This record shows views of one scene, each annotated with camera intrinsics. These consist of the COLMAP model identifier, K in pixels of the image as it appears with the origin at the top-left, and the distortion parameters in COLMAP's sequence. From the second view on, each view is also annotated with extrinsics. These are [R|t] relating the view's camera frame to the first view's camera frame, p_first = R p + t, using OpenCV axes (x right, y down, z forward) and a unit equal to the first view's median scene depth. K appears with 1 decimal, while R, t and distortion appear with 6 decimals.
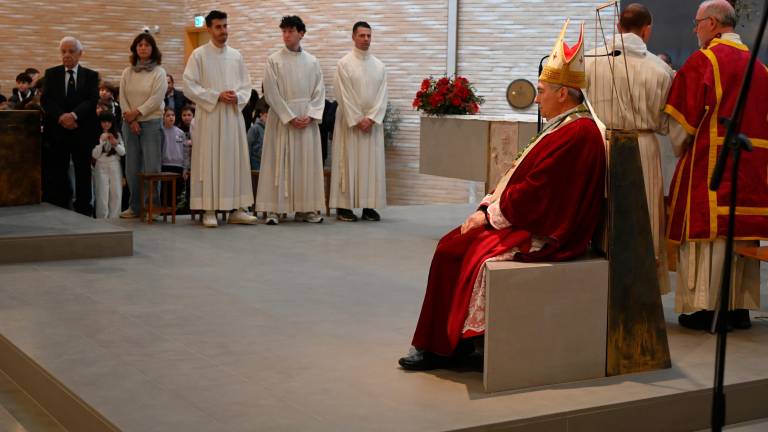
lens RADIAL K [[1201.0, 0, 401.2], [0, 1201.0, 176.3], [0, 0, 1]] dist [0.035396, 0.000000]
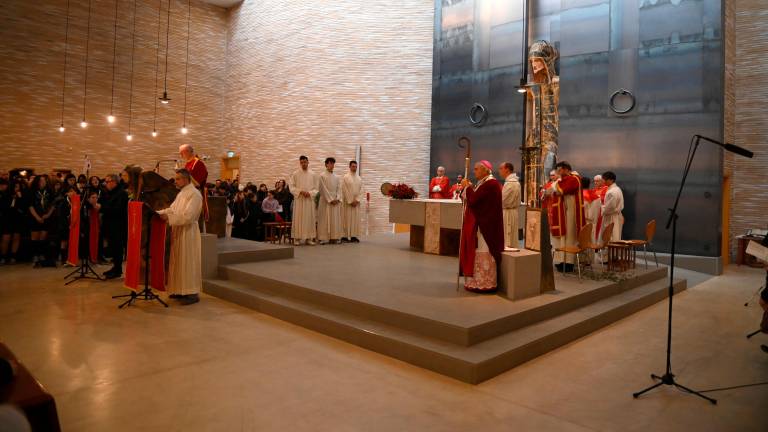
lens RADIAL K [[546.6, 0, 385.9], [0, 546.6, 167.1], [0, 0, 1]] dist [-0.023763, -0.007133]
pose [[0.968131, 0.017268, 0.249847, -0.179957], [0.007759, 0.995073, -0.098840, -0.003115], [-0.250323, 0.097629, 0.963227, -0.068304]]
